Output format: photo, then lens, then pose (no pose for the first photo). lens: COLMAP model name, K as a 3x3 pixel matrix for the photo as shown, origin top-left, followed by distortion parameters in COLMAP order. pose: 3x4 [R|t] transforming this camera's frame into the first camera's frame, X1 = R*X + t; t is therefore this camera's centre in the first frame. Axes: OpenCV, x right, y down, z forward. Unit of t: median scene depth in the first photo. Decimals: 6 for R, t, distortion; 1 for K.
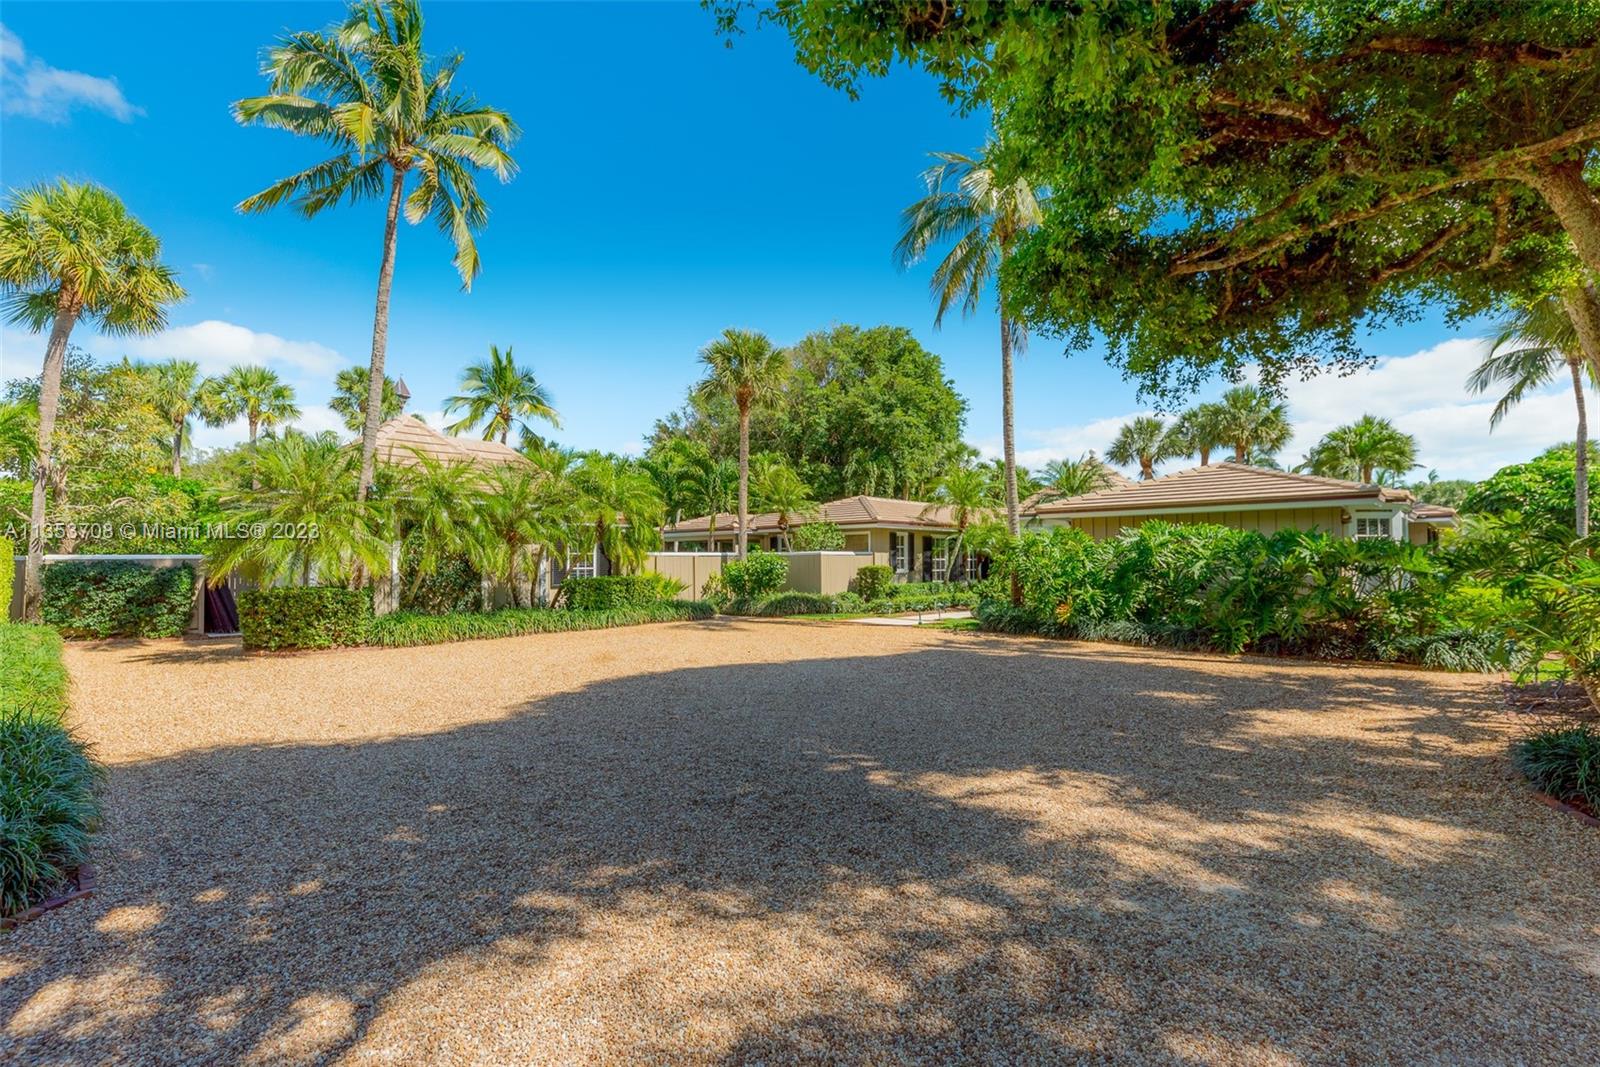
lens RADIAL K [[713.3, 0, 813.1], [0, 713.3, 535.9], [0, 0, 1]] dist [0.000139, -0.000298]
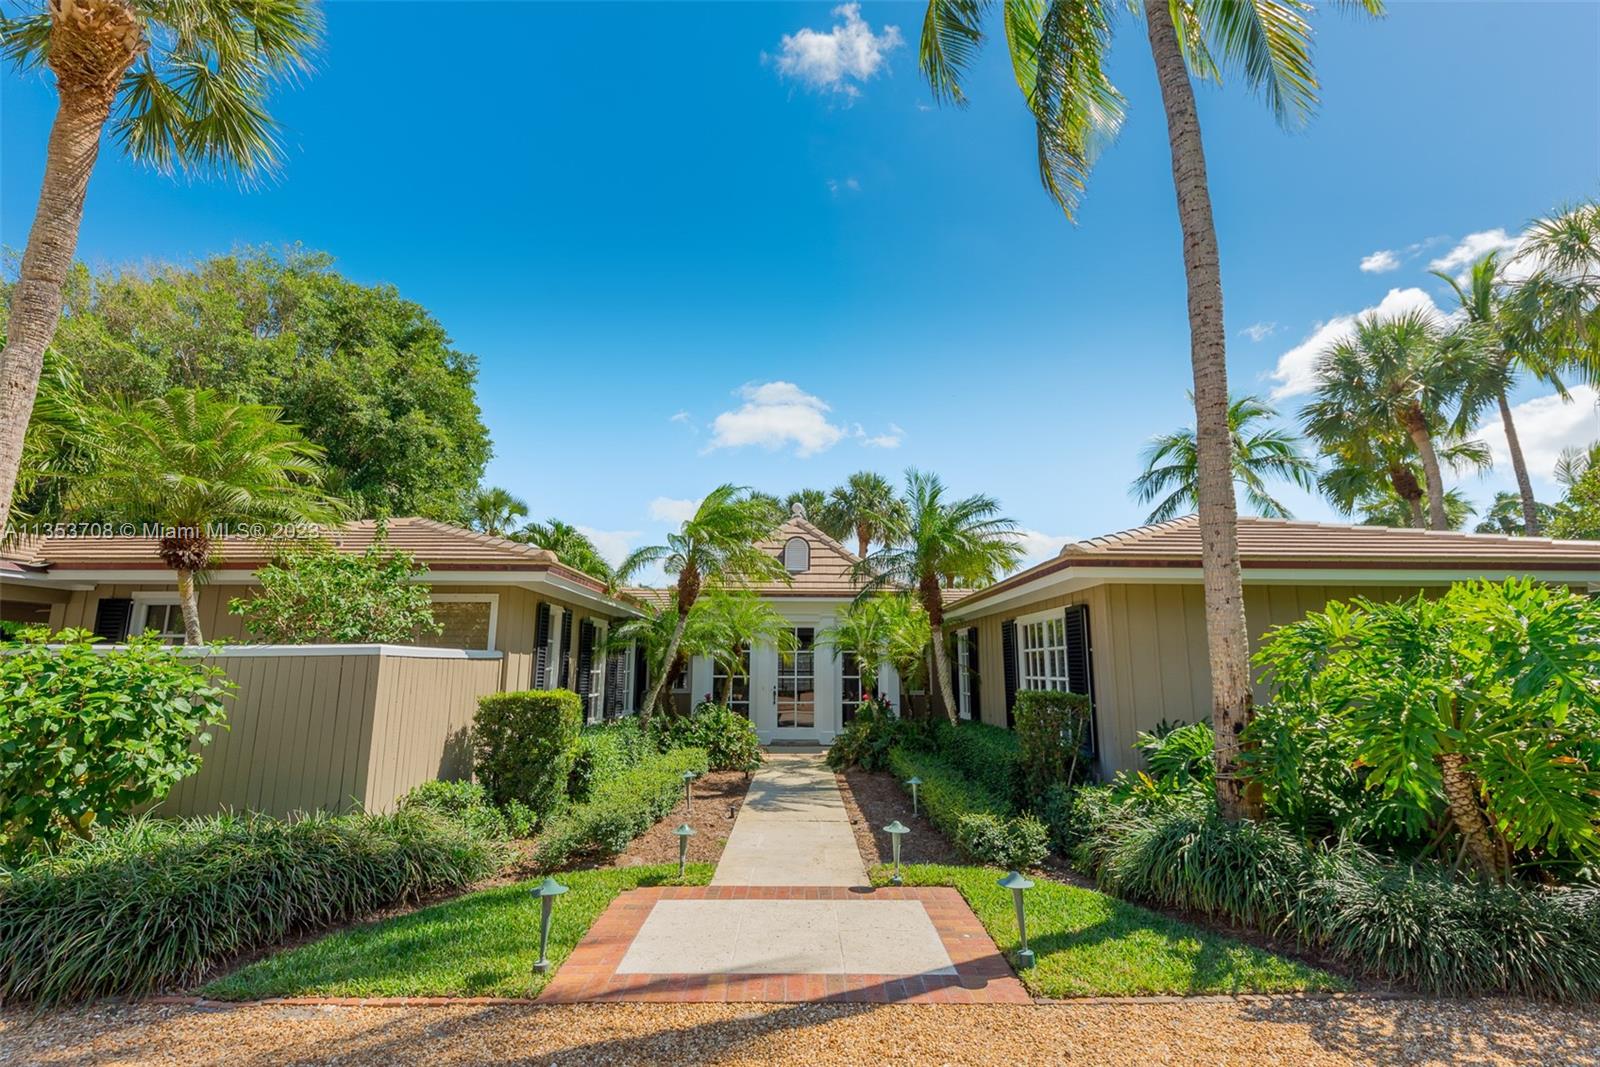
lens RADIAL K [[713.3, 0, 801.2], [0, 713.3, 534.8], [0, 0, 1]] dist [0.000139, -0.000298]
pose [[0.726538, 0.132726, 0.674186, -0.055377], [-0.027316, 0.985971, -0.164669, 0.018500], [-0.686583, 0.101222, 0.719971, 0.604838]]
